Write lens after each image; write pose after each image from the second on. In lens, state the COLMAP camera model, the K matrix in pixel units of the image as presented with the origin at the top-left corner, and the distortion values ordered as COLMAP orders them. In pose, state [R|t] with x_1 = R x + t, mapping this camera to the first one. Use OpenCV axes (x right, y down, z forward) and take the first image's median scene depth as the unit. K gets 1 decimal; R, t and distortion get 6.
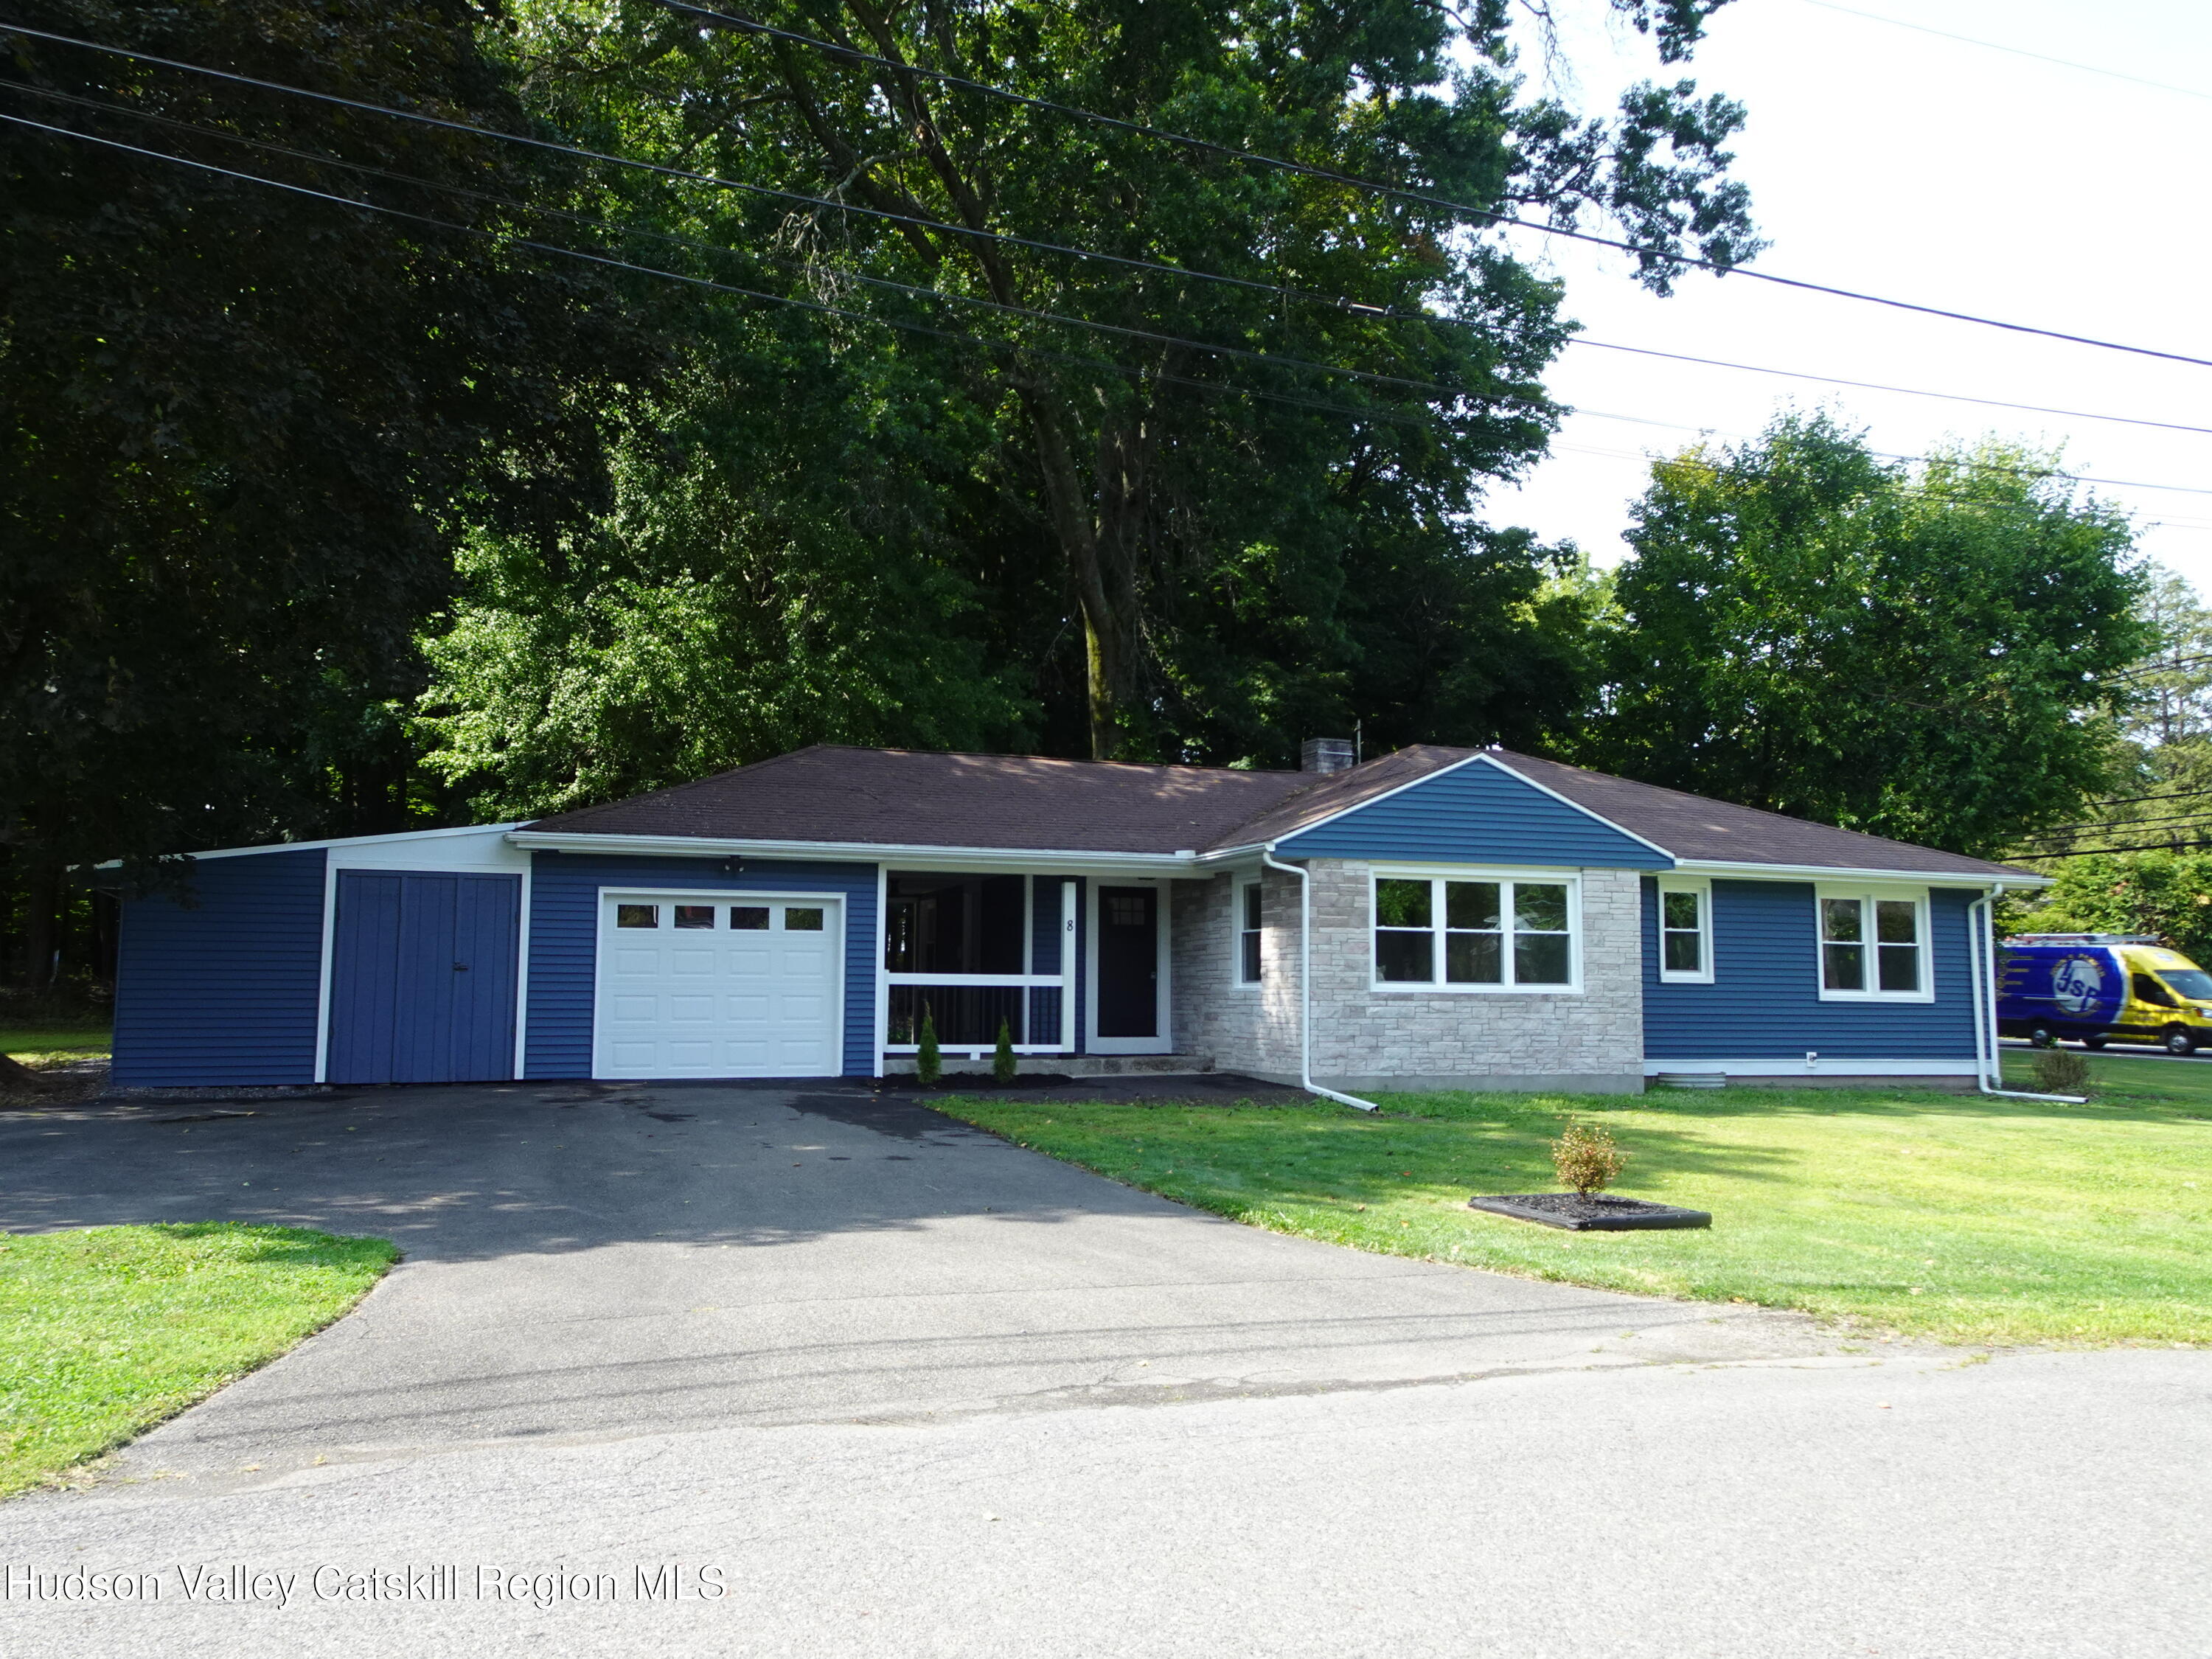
lens RADIAL K [[1768.8, 0, 1106.0], [0, 1768.8, 829.5], [0, 0, 1]] dist [0.007984, 0.003087]
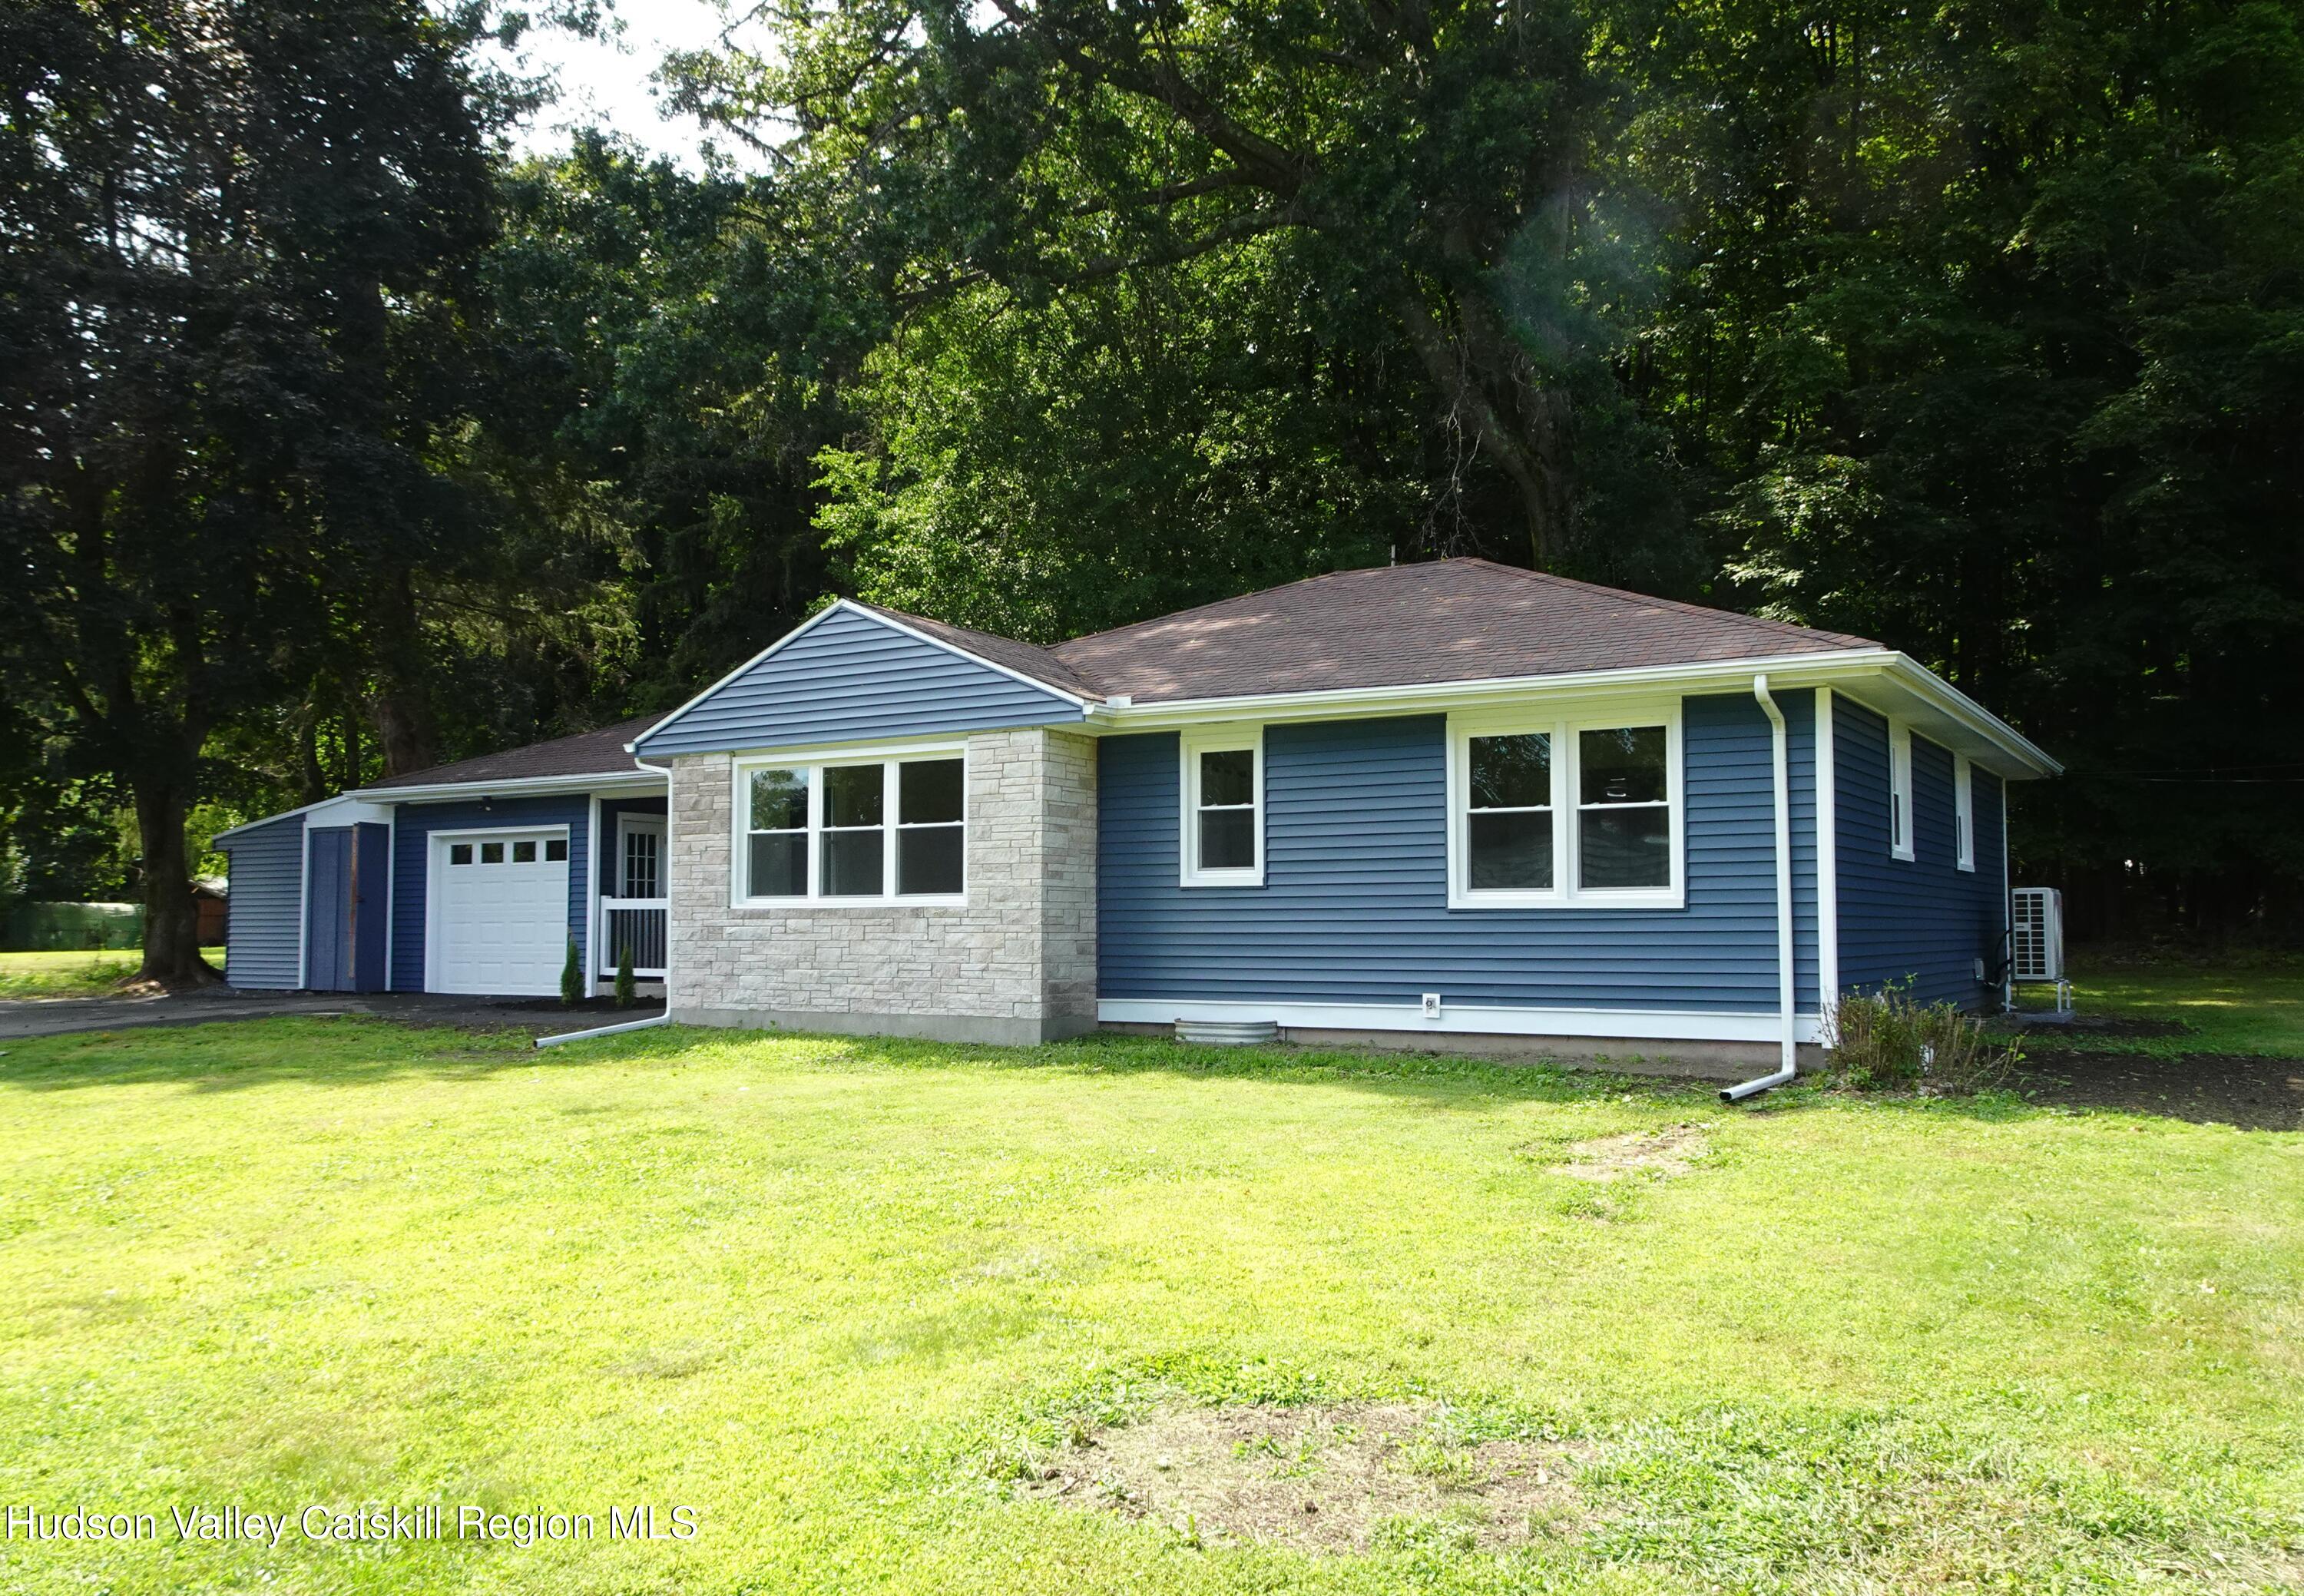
lens RADIAL K [[1784.8, 0, 1145.3], [0, 1784.8, 834.9], [0, 0, 1]] dist [-0.009923, -0.002865]
pose [[0.622904, -0.049180, -0.780751, 0.892890], [0.084987, 0.996369, 0.005042, 0.066369], [0.777668, -0.069495, 0.624822, 0.602341]]
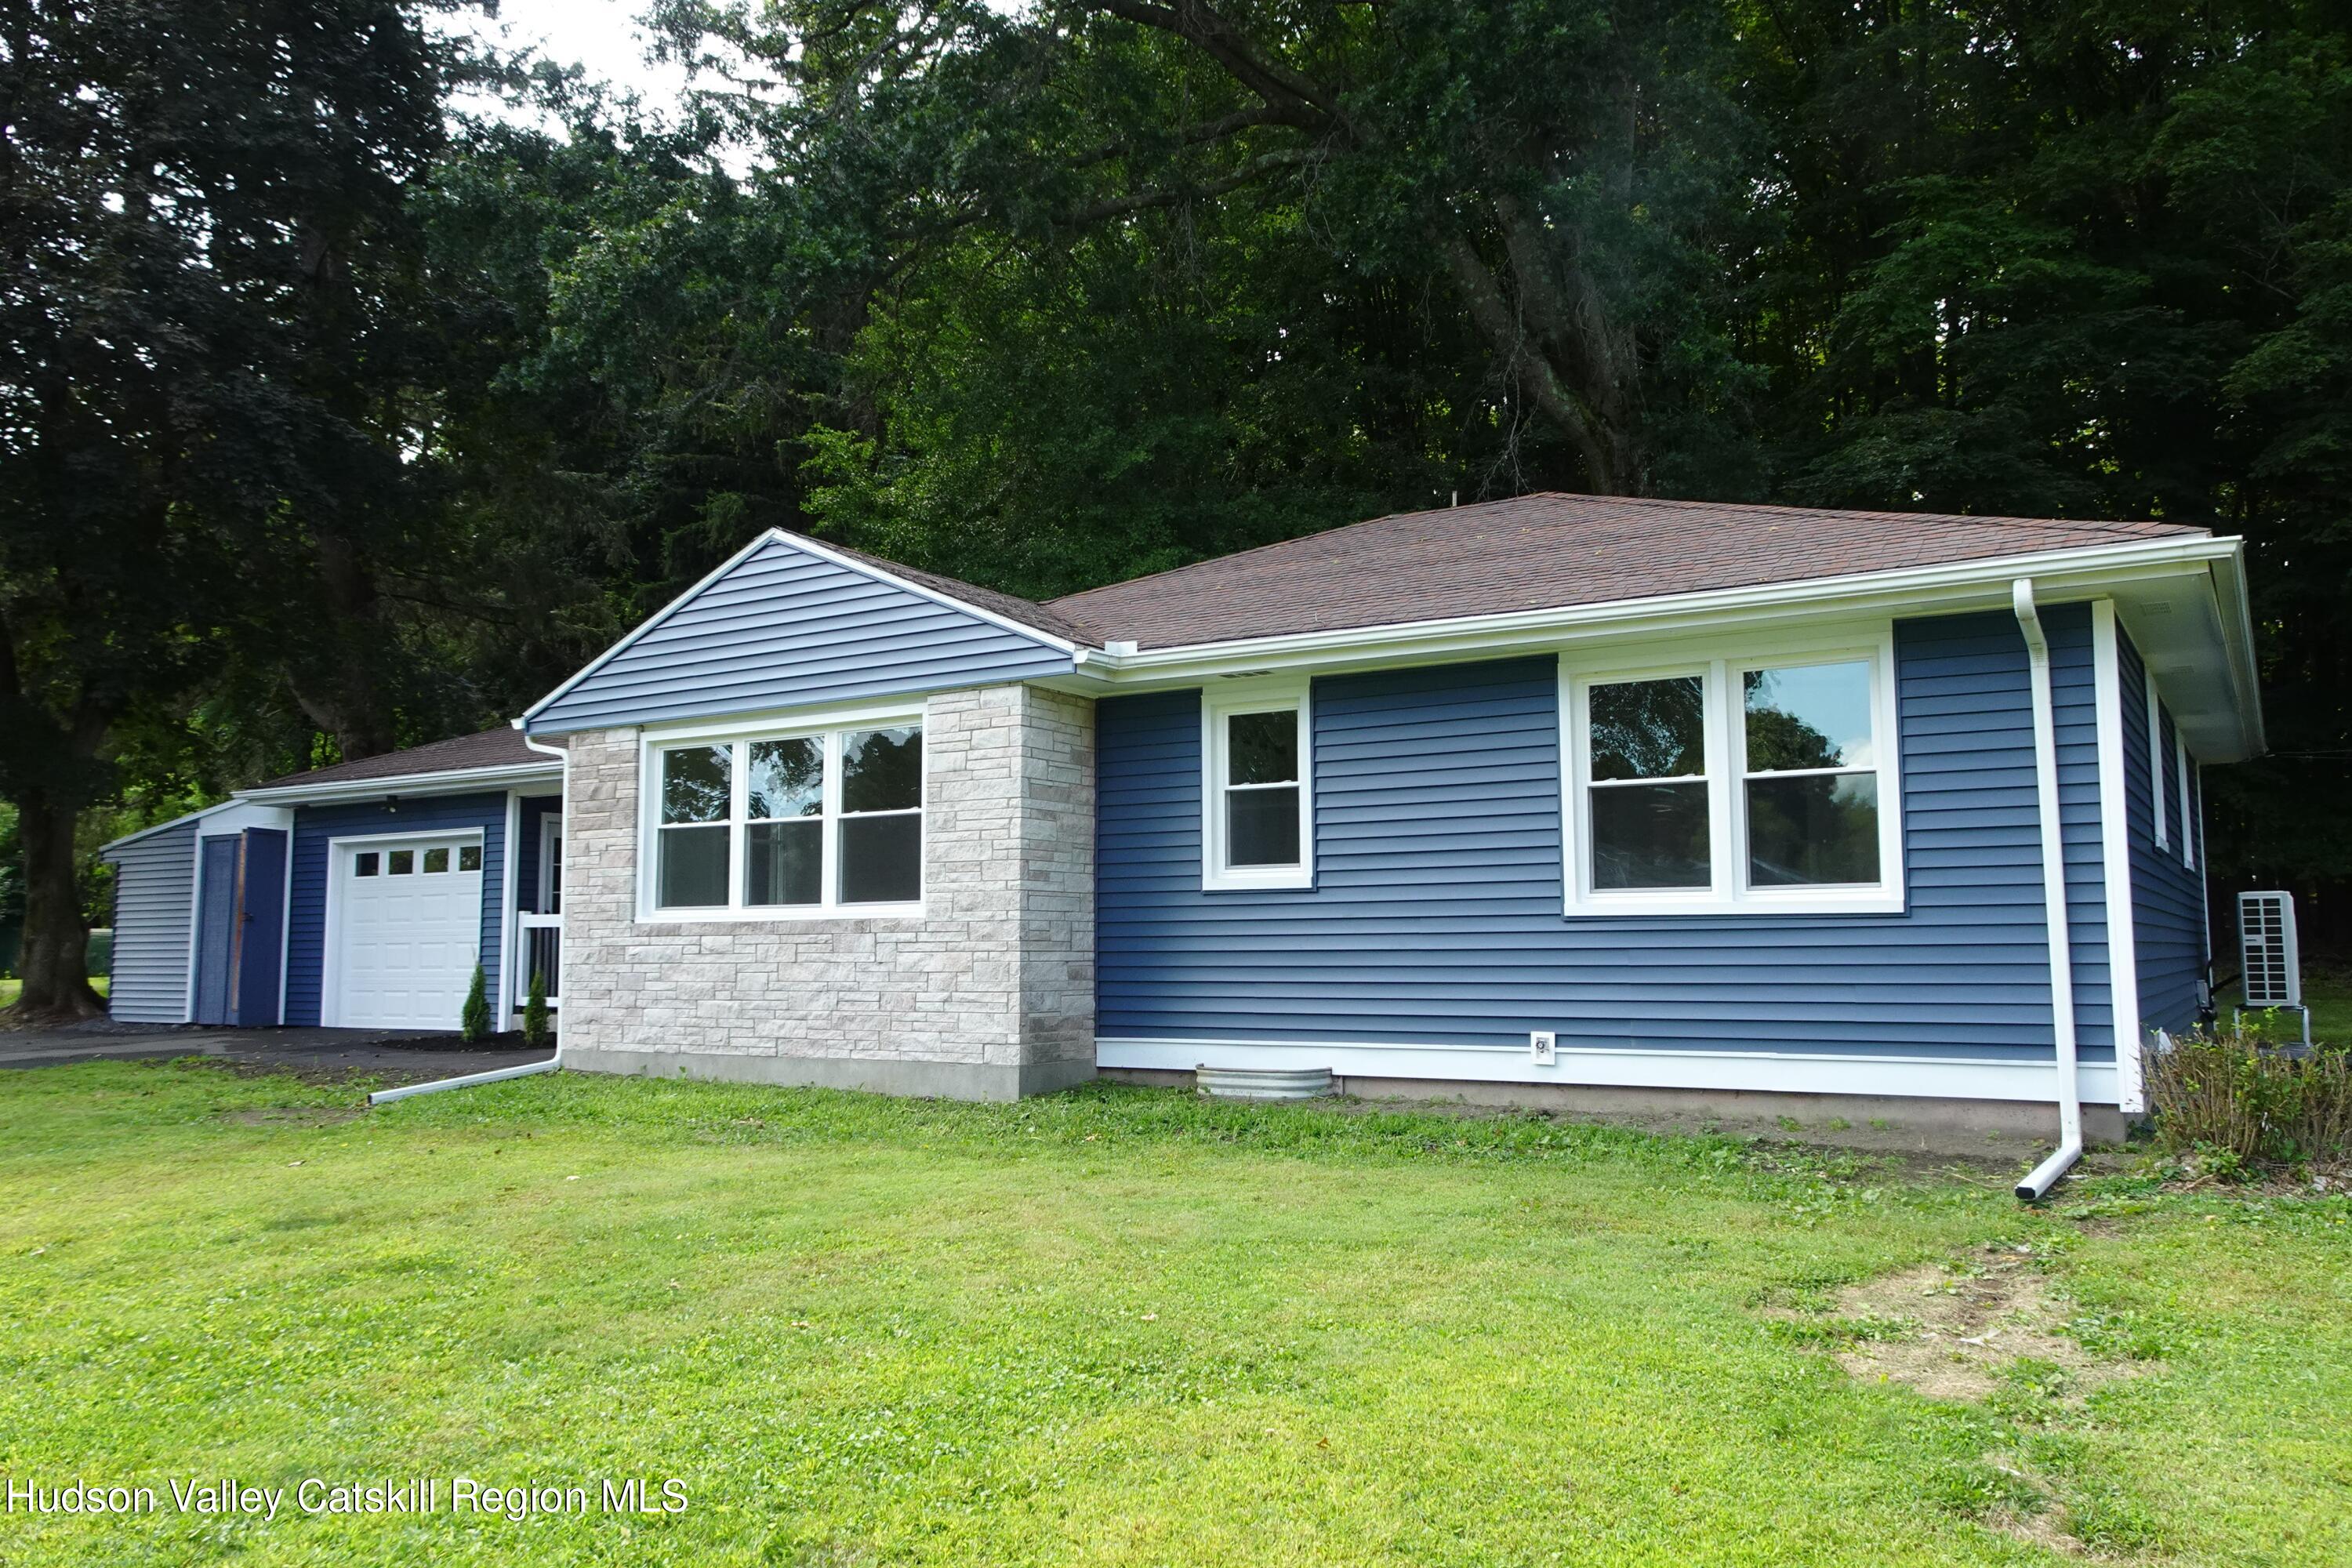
lens RADIAL K [[1730.5, 0, 1176.0], [0, 1730.5, 784.0], [0, 0, 1]] dist [0.000072, 0.000980]
pose [[0.623189, -0.085691, -0.777362, 0.750072], [0.089150, 0.995284, -0.038245, 0.079153], [0.776973, -0.045468, 0.627889, 0.722606]]
